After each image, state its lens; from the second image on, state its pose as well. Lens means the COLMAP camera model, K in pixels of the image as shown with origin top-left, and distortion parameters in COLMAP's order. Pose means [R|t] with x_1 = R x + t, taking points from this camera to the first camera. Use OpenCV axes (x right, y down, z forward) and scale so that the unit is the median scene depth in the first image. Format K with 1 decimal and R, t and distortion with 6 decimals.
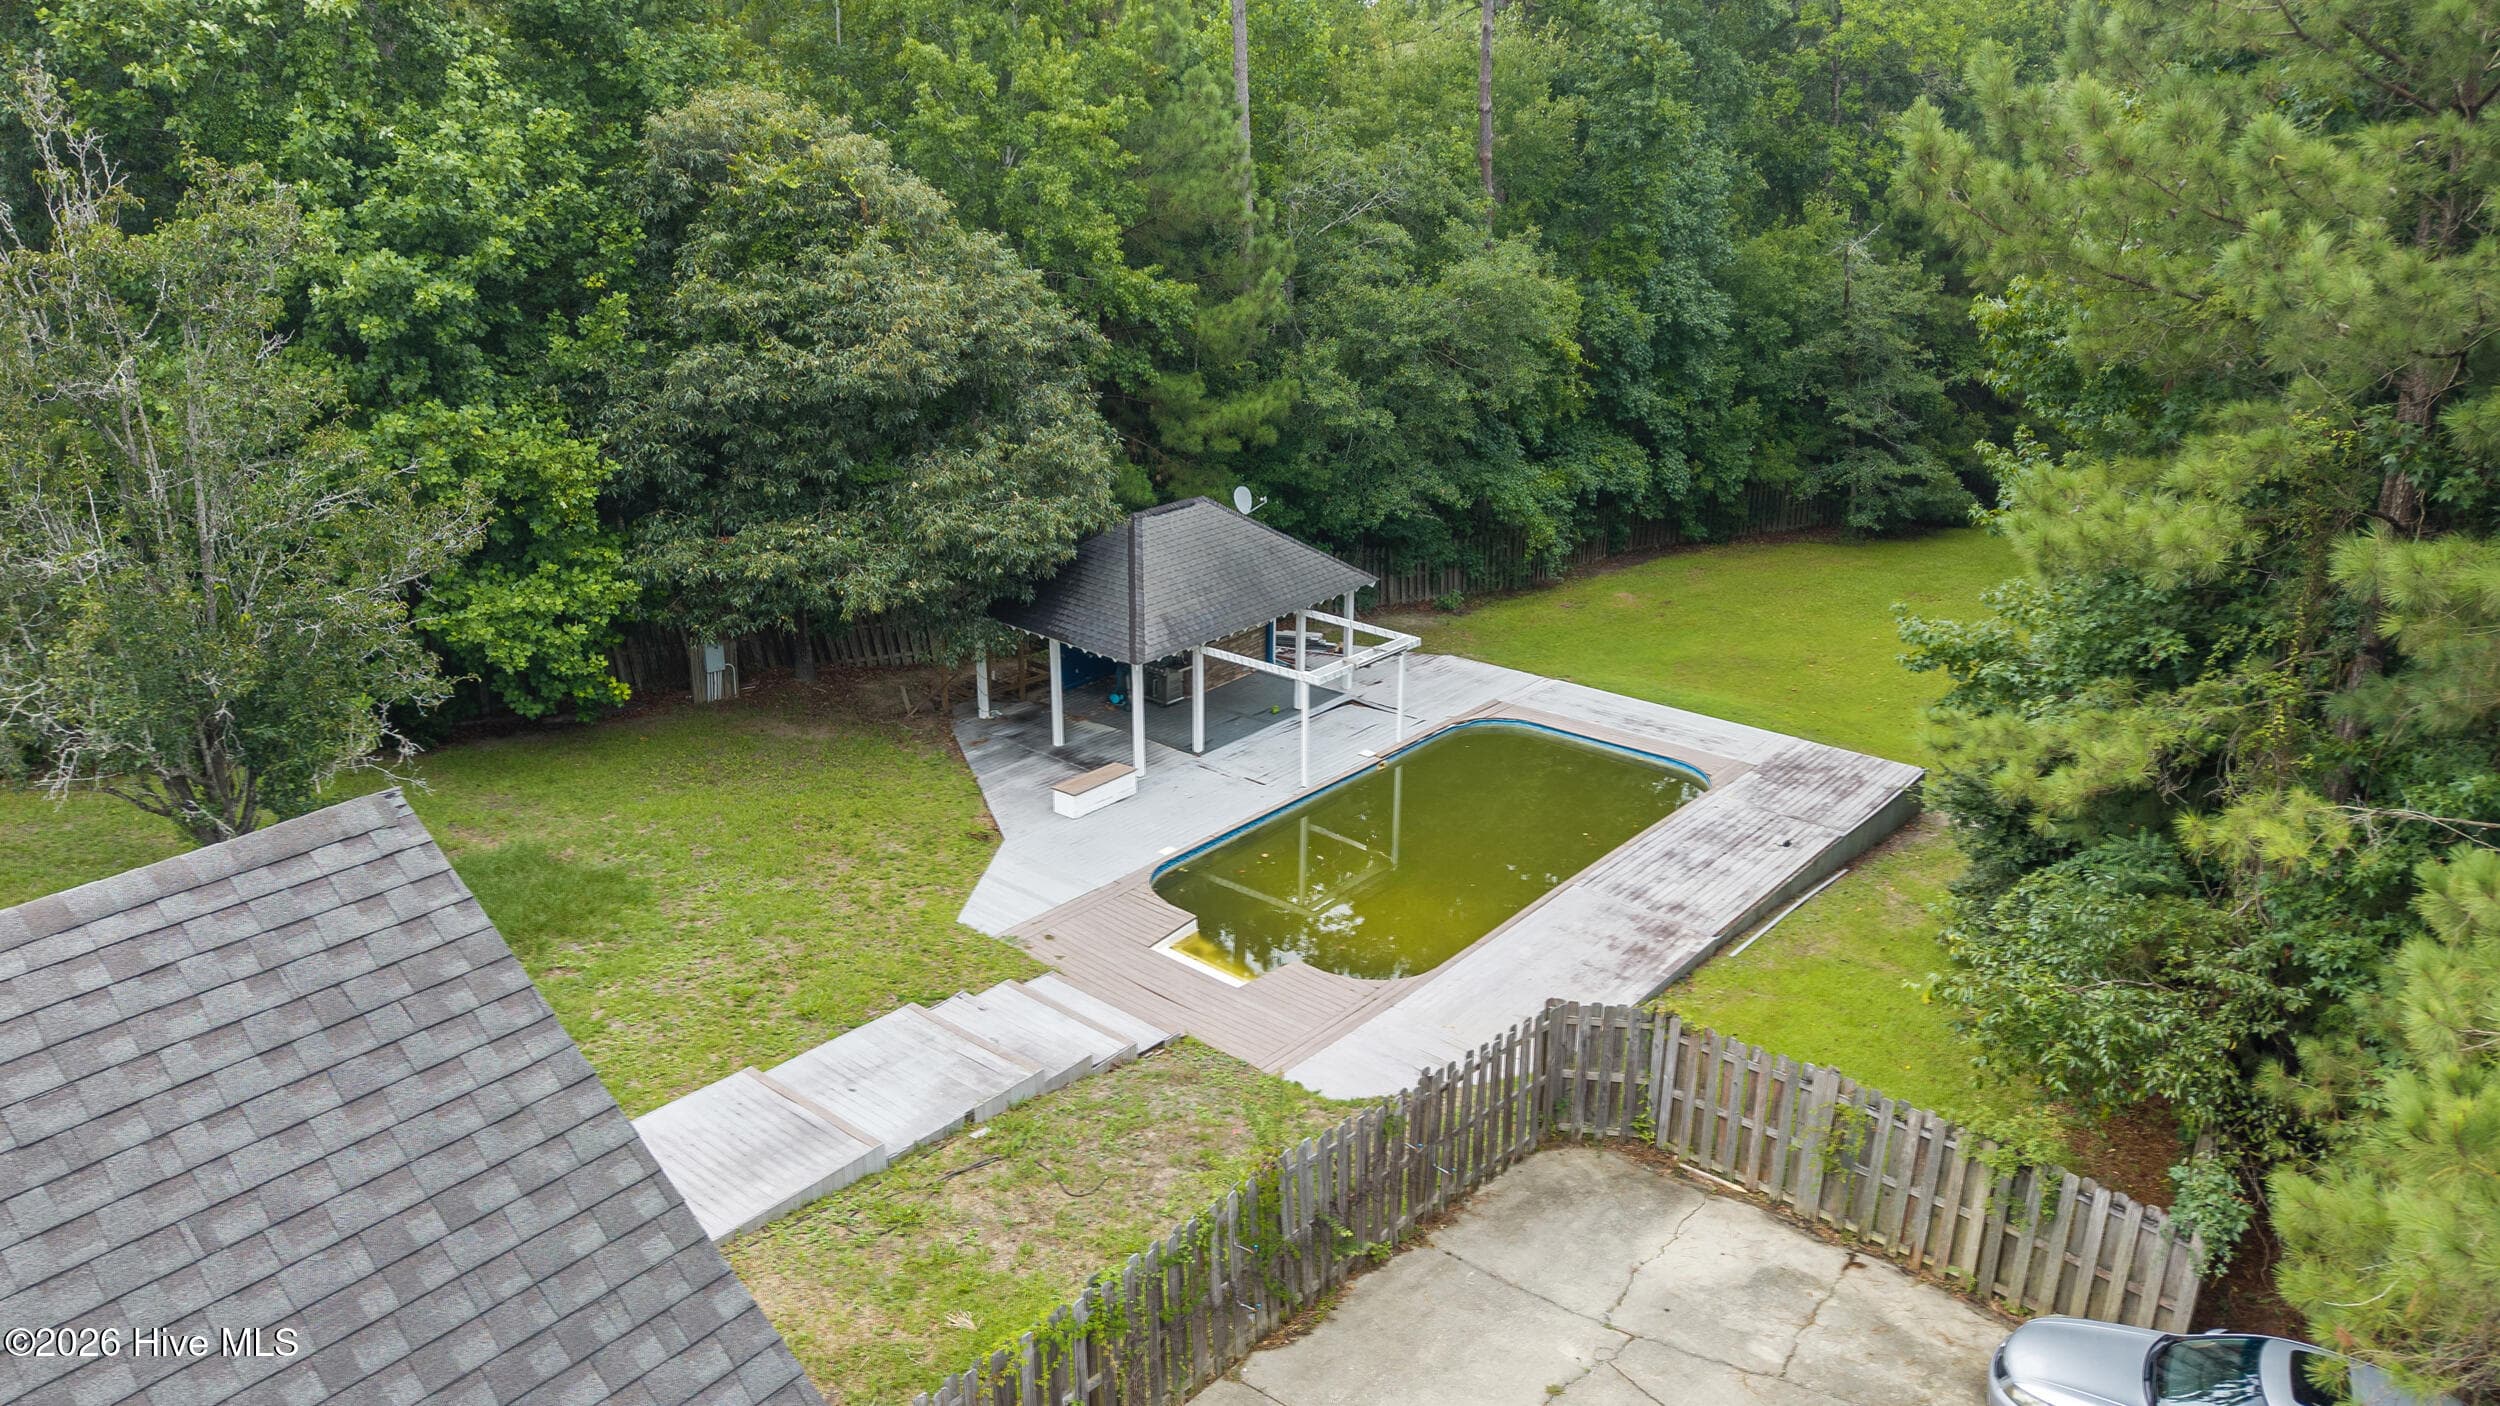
lens RADIAL K [[1694.9, 0, 1250.0], [0, 1694.9, 703.0], [0, 0, 1]] dist [0.036127, -0.001713]
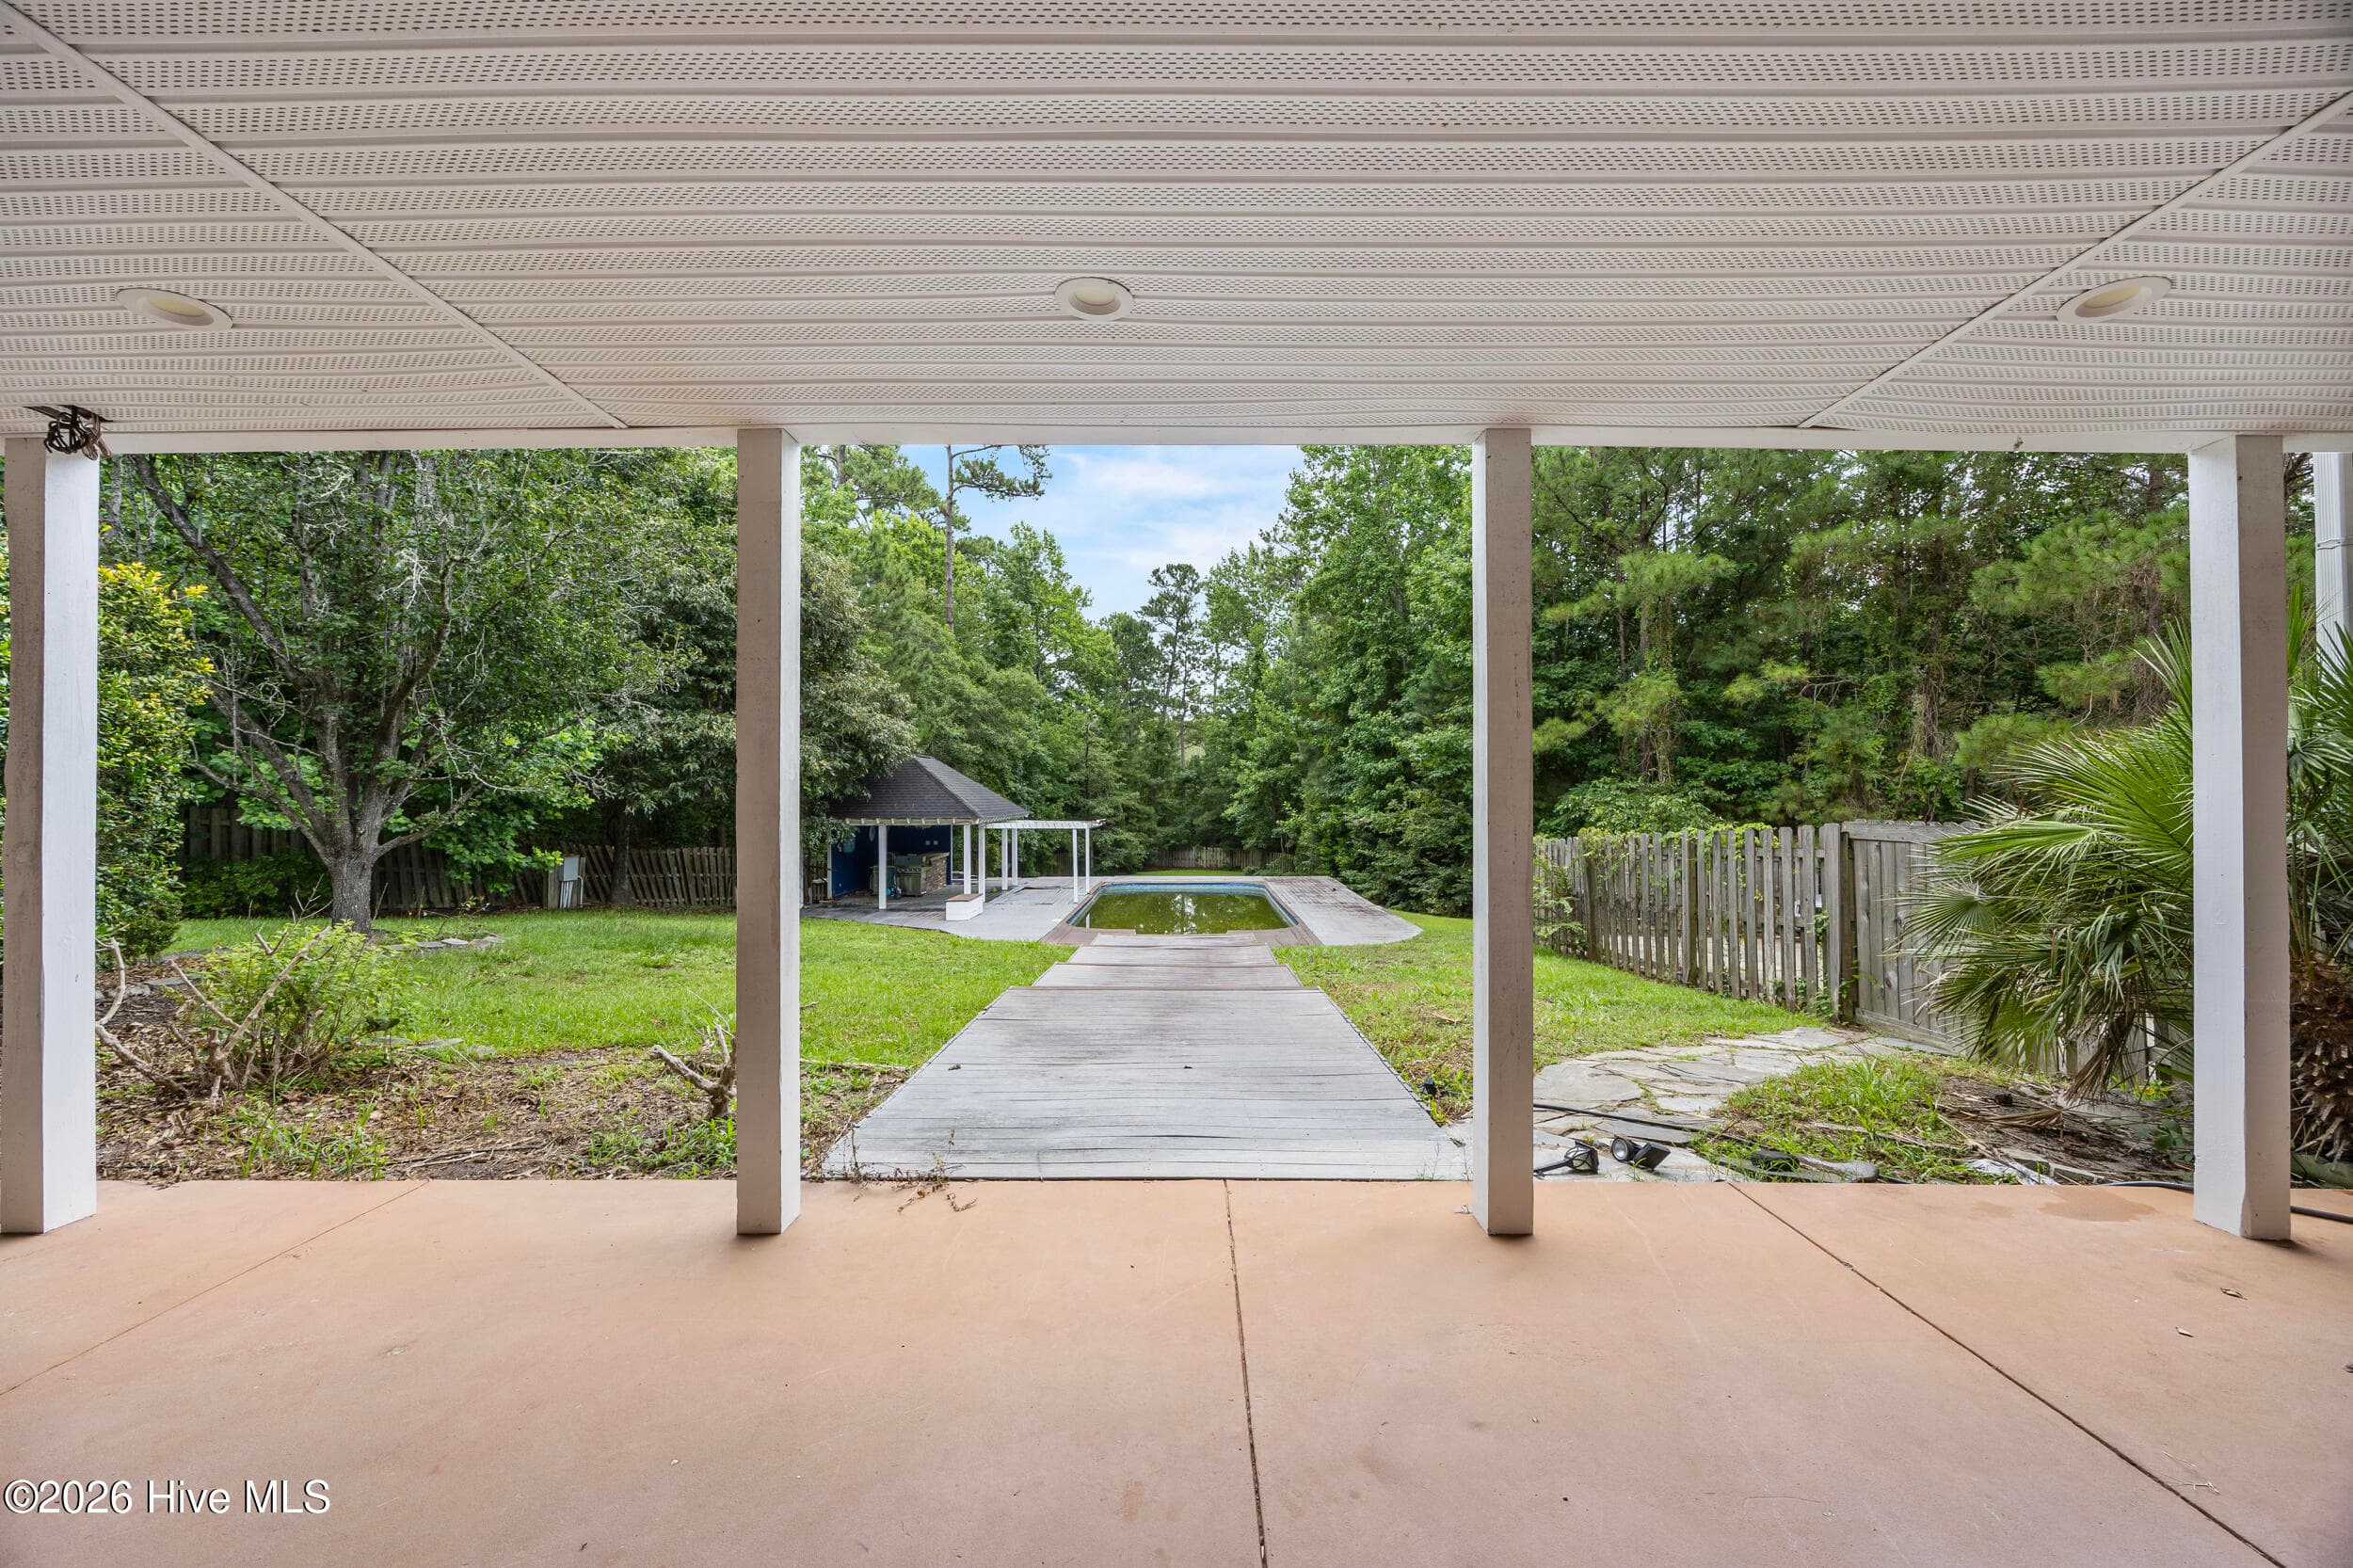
lens RADIAL K [[888.7, 0, 1167.4], [0, 888.7, 791.7], [0, 0, 1]] dist [0.000825, 0.000068]
pose [[0.782559, -0.001215, 0.622575, -0.378890], [0.215347, 0.938799, -0.268852, 0.178509], [-0.584146, 0.344463, 0.734928, 0.301579]]
